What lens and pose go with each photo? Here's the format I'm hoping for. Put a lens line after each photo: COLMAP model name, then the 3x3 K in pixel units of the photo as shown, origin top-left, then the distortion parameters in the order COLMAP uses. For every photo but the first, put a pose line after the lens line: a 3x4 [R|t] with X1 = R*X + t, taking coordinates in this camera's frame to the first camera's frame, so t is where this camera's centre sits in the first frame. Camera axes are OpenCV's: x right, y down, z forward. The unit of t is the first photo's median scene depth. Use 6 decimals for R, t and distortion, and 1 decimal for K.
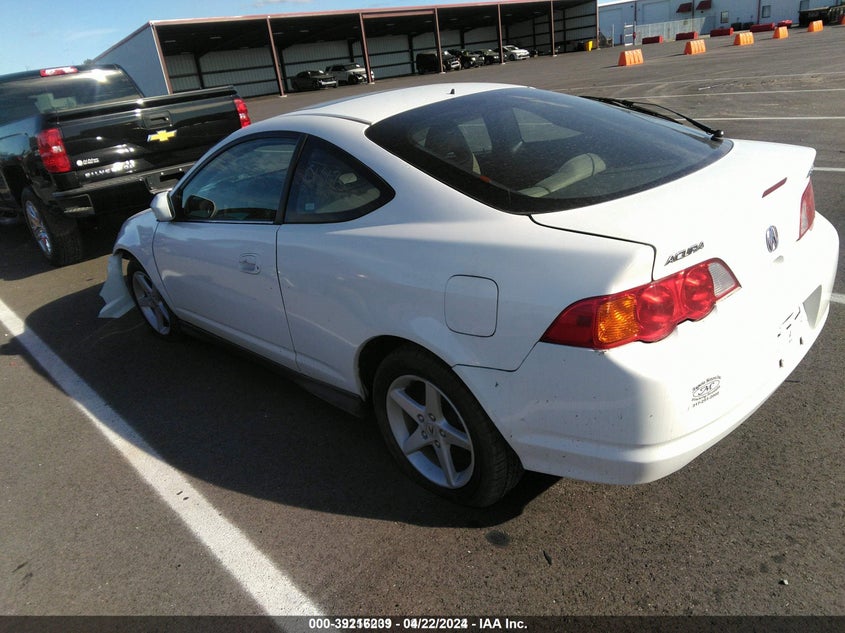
lens RADIAL K [[629.5, 0, 422.5], [0, 629.5, 316.5], [0, 0, 1]] dist [-0.000367, -0.000726]
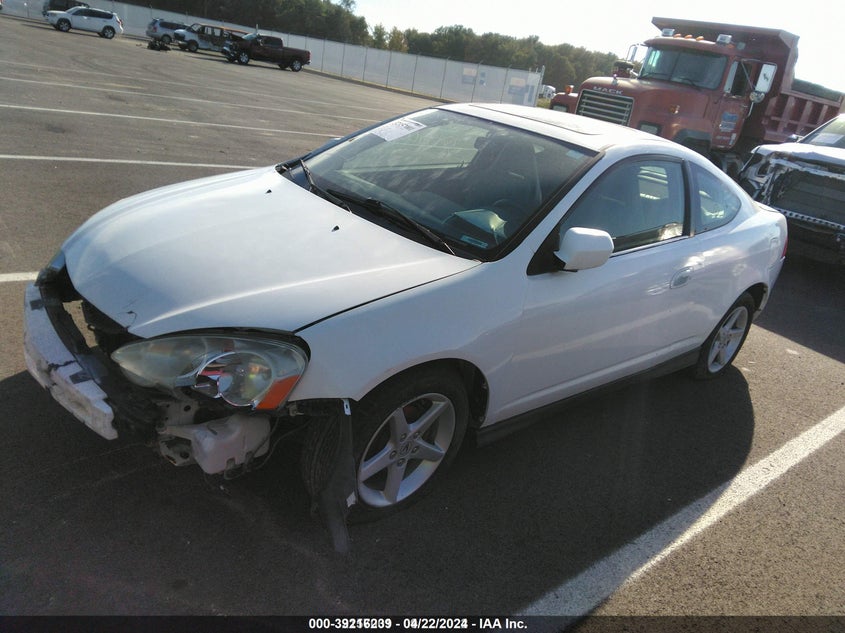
lens RADIAL K [[629.5, 0, 422.5], [0, 629.5, 316.5], [0, 0, 1]] dist [-0.000367, -0.000726]
pose [[0.025745, -0.252253, 0.967319, -1.224010], [0.203347, 0.948730, 0.241993, -0.343799], [-0.978768, 0.190471, 0.075720, 1.231356]]
